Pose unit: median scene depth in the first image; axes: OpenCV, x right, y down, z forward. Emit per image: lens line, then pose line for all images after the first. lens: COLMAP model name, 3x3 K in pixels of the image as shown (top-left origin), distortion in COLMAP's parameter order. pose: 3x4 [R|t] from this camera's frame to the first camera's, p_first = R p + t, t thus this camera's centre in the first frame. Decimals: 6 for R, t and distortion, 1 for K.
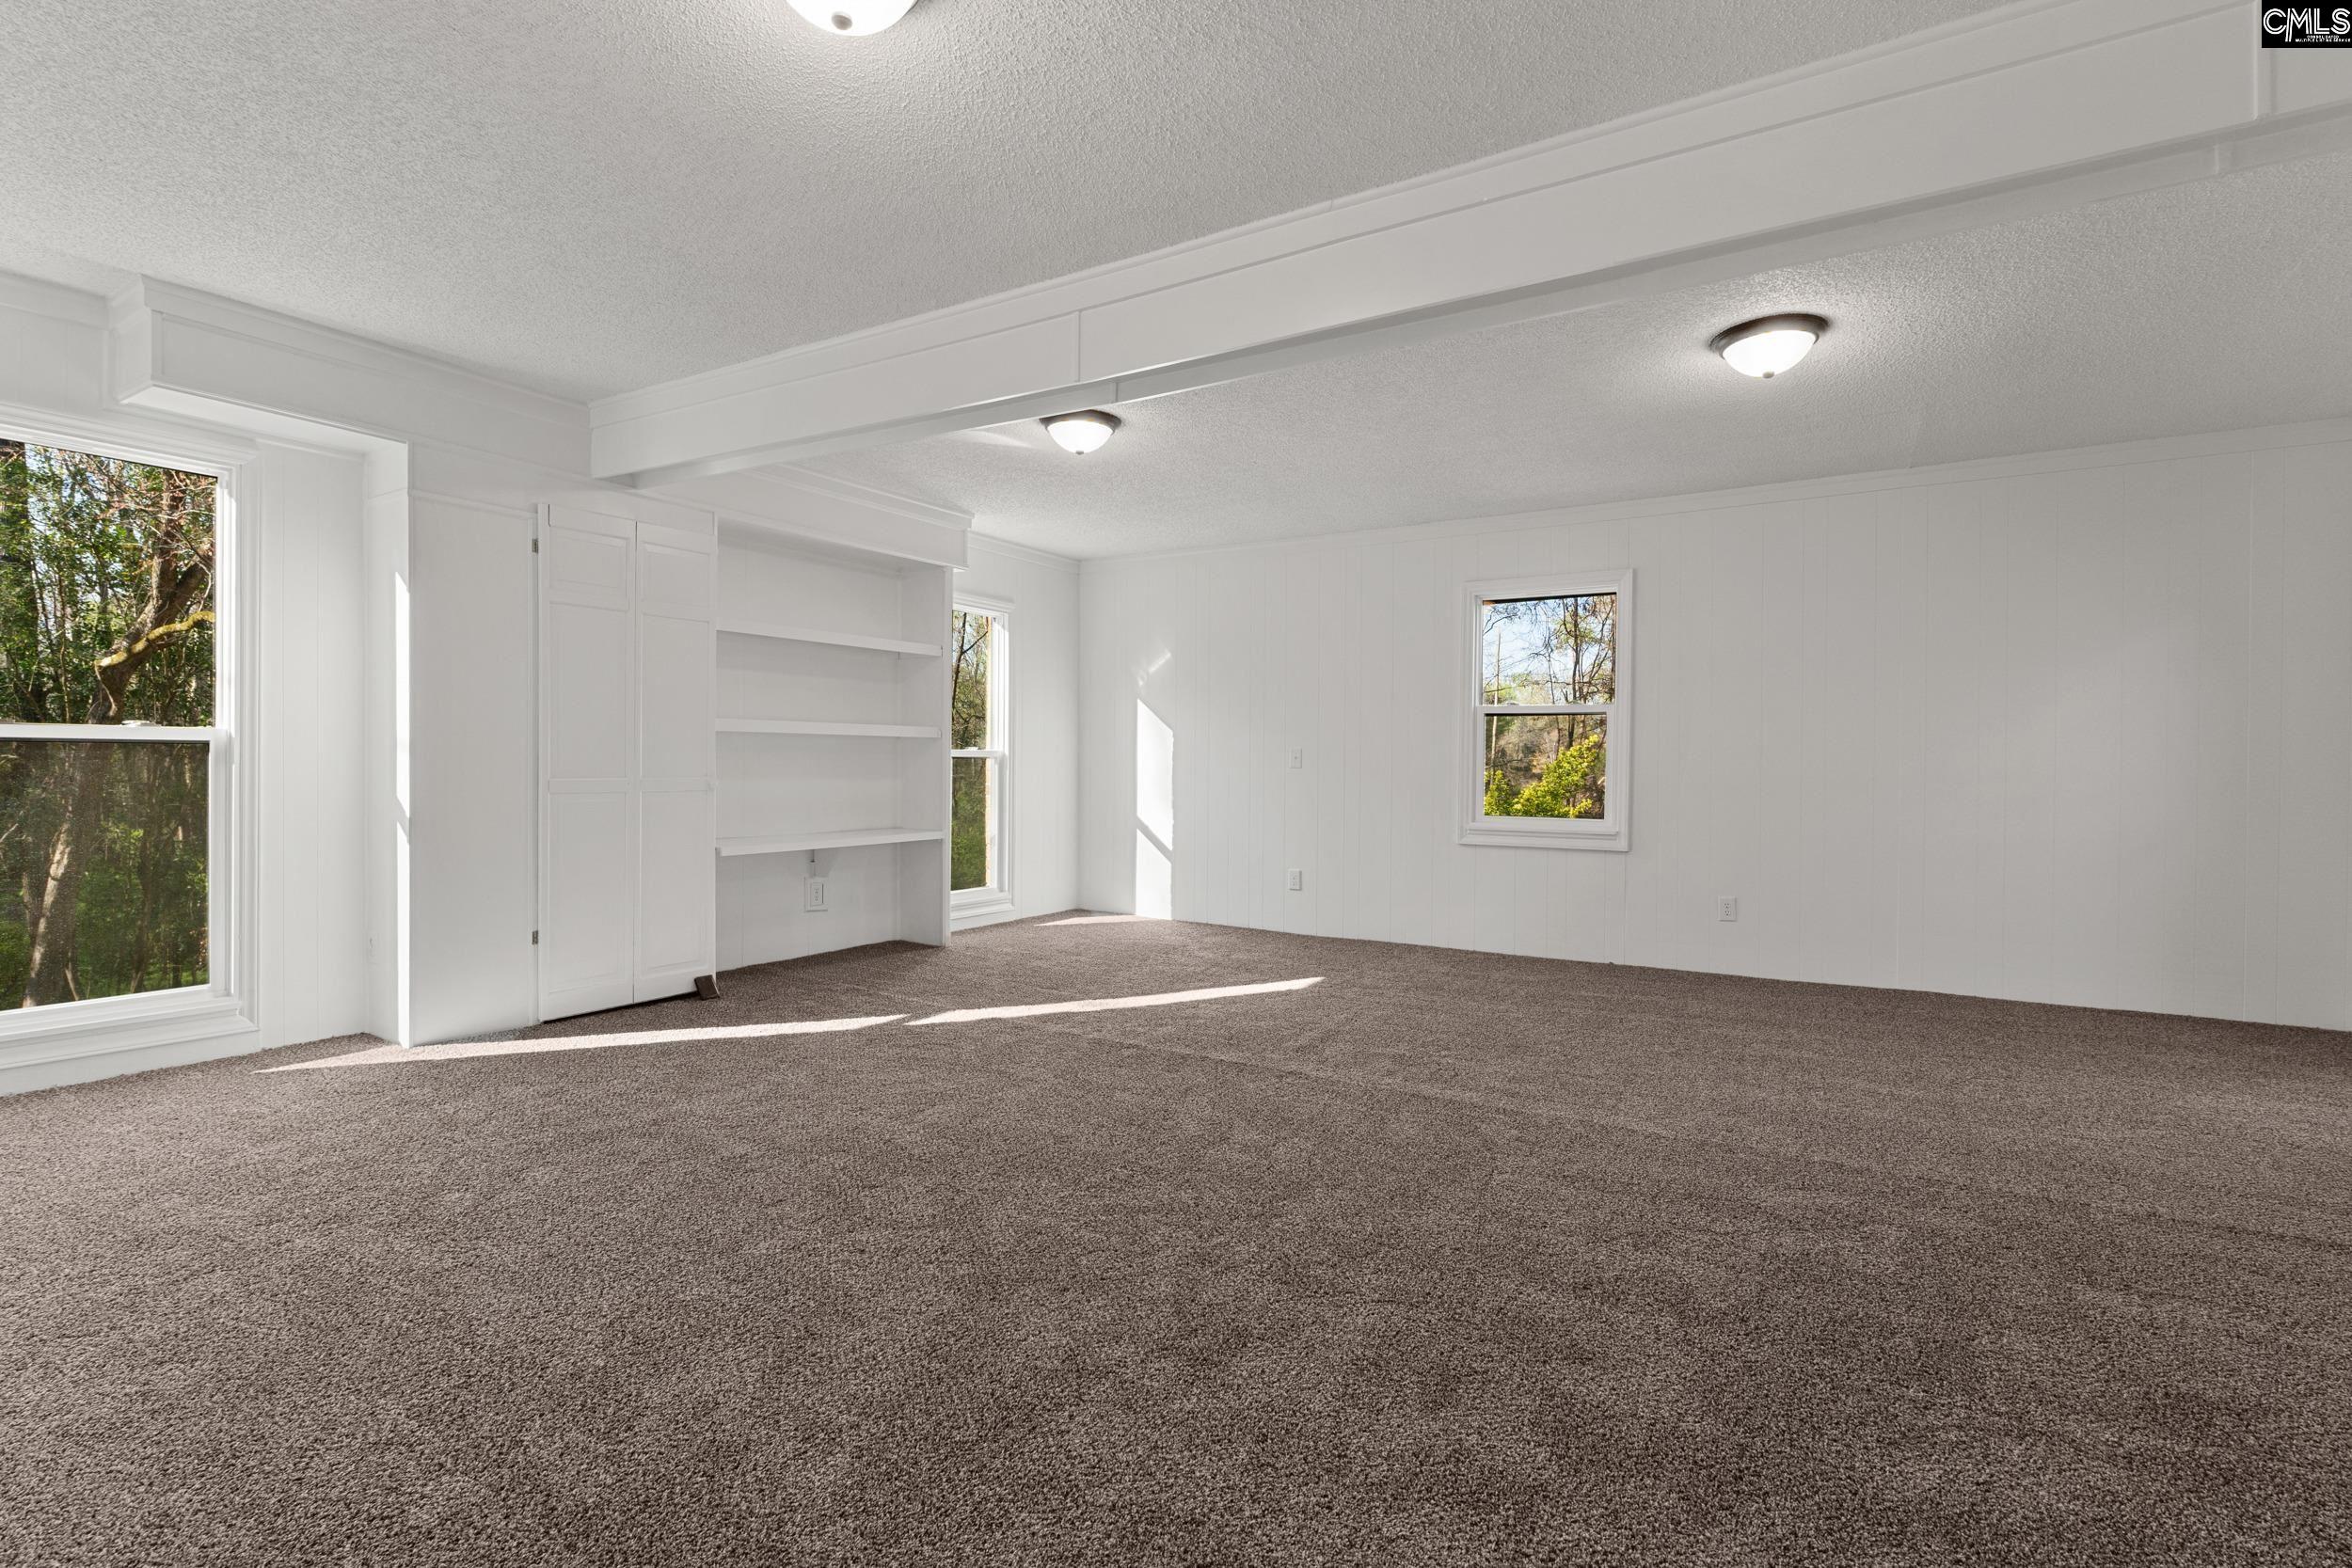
lens RADIAL K [[1075.6, 0, 1183.7], [0, 1075.6, 776.0], [0, 0, 1]] dist [-0.006956, 0.000651]
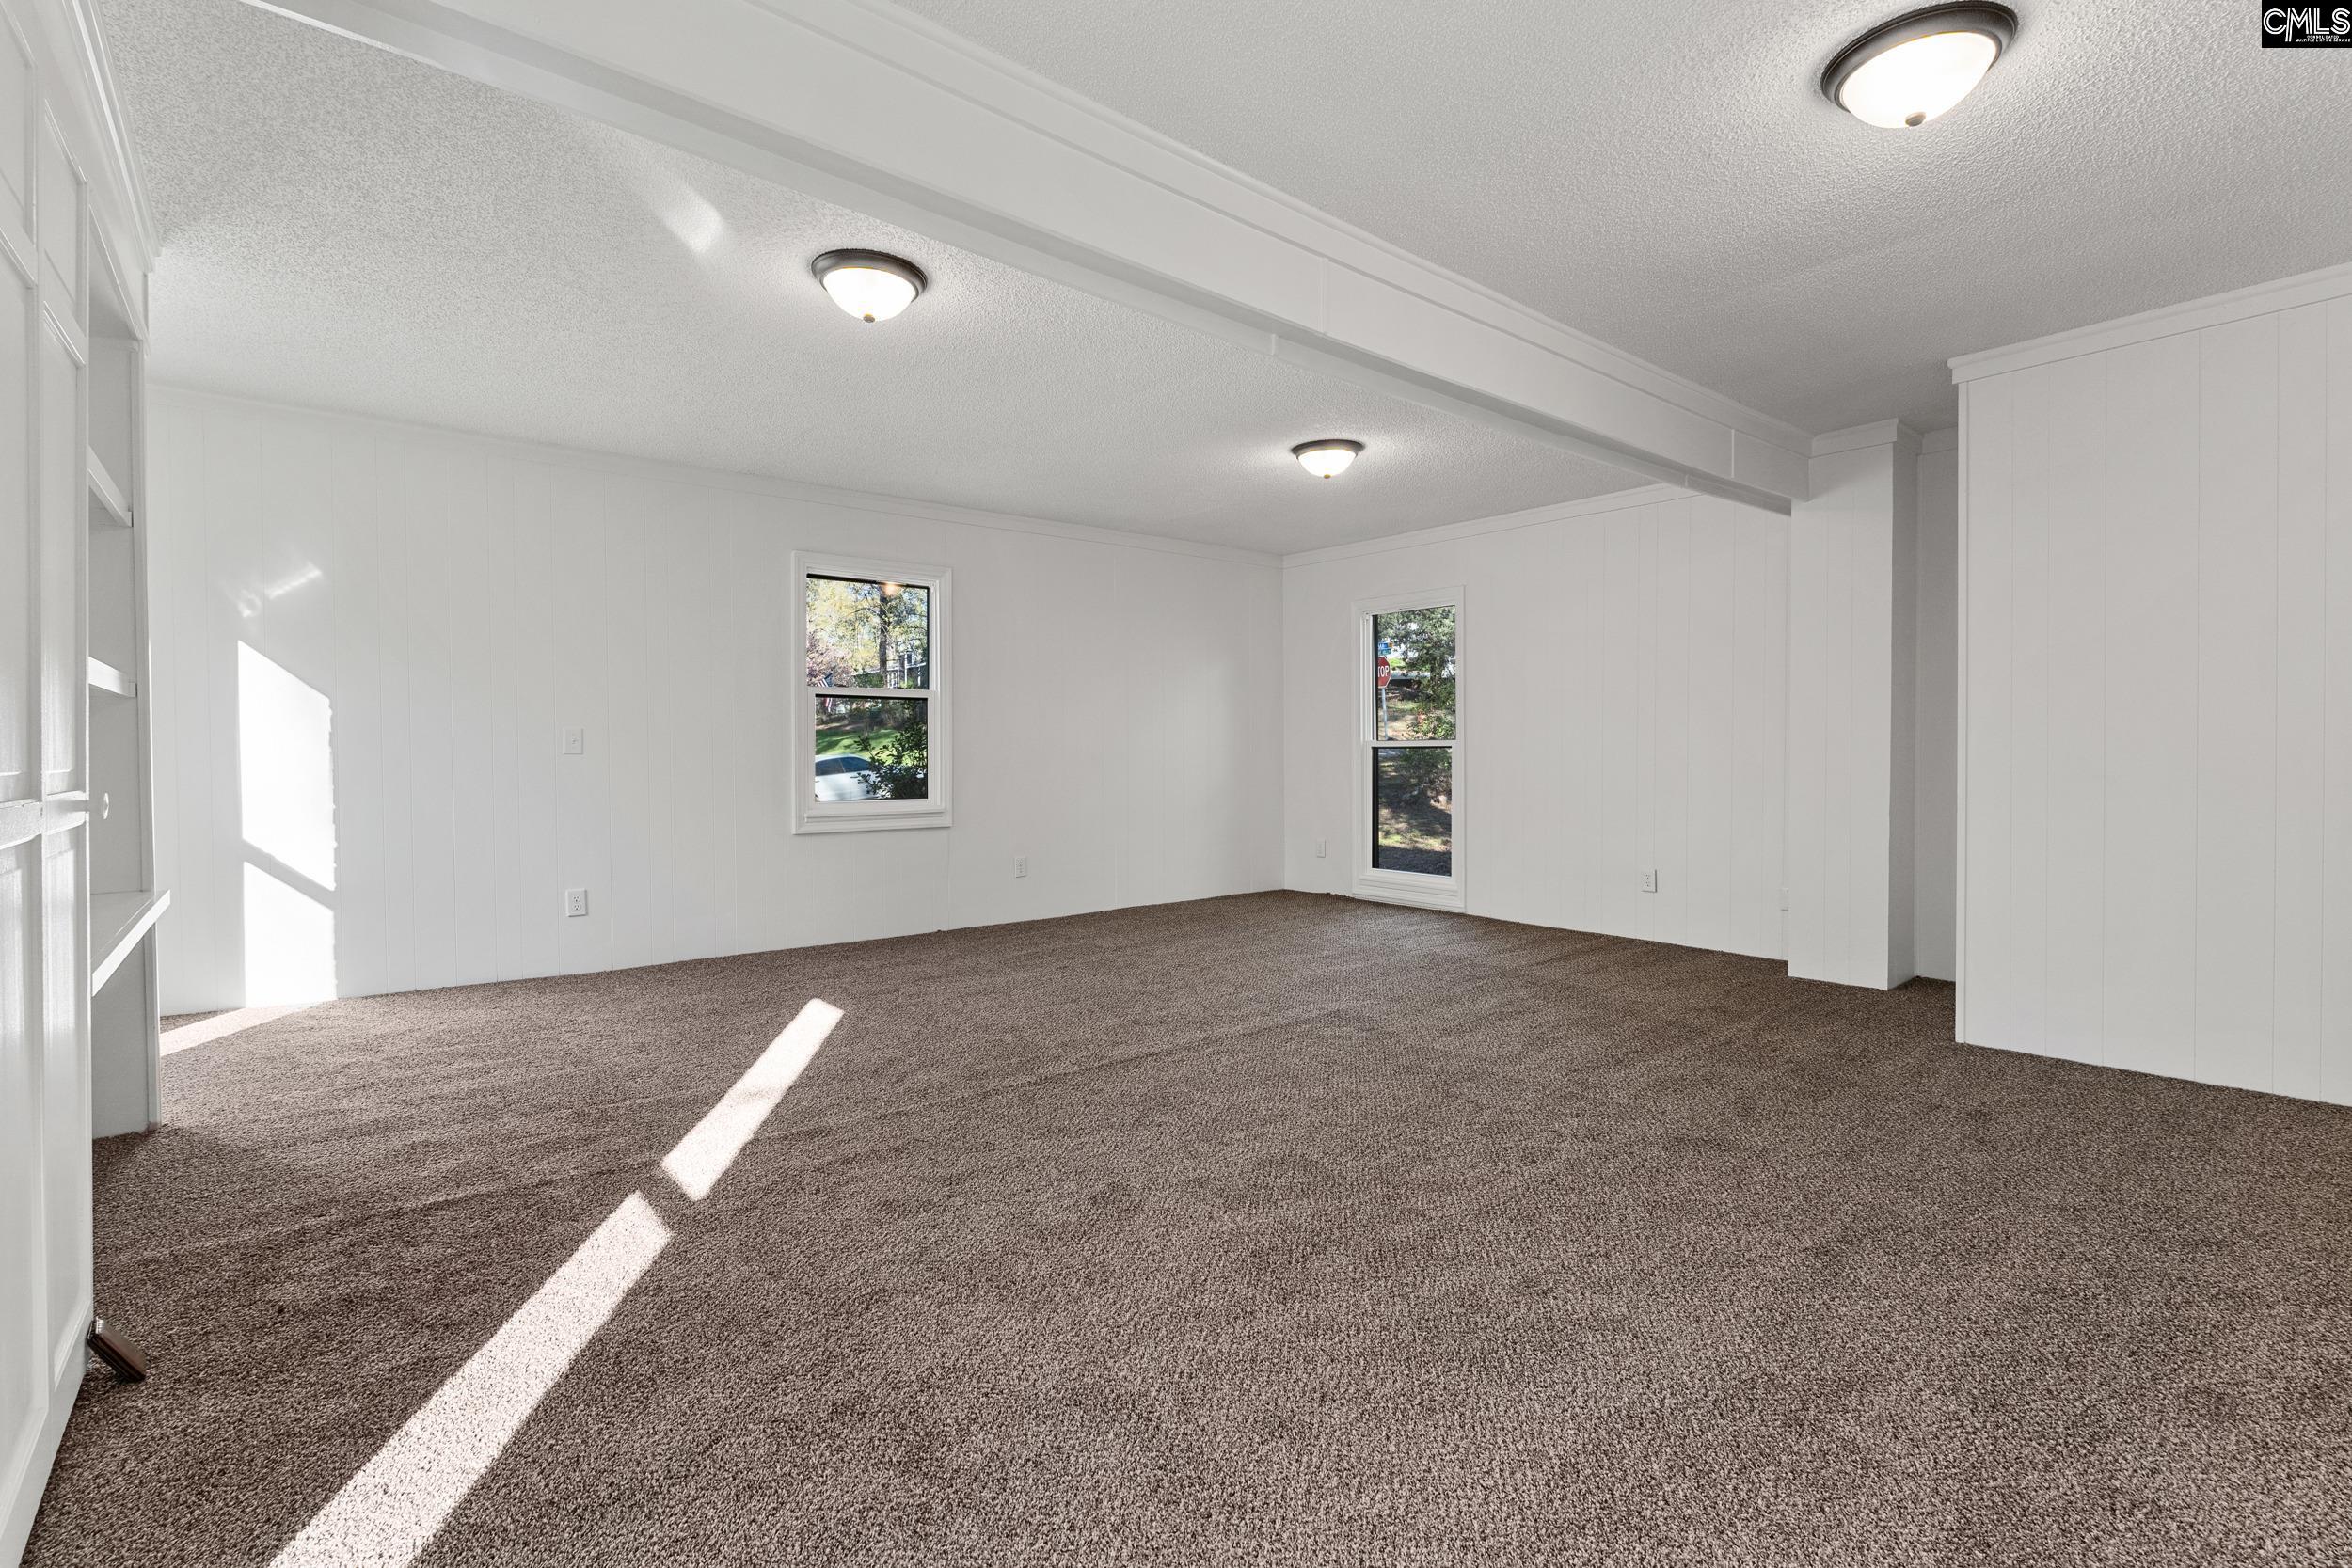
lens RADIAL K [[1075.6, 0, 1180.9], [0, 1075.6, 774.6], [0, 0, 1]] dist [-0.006956, 0.000651]
pose [[0.310821, -0.031176, 0.949957, -0.445682], [0.009542, 0.999514, 0.029680, -0.010829], [-0.950421, -0.000161, 0.310967, 0.343111]]
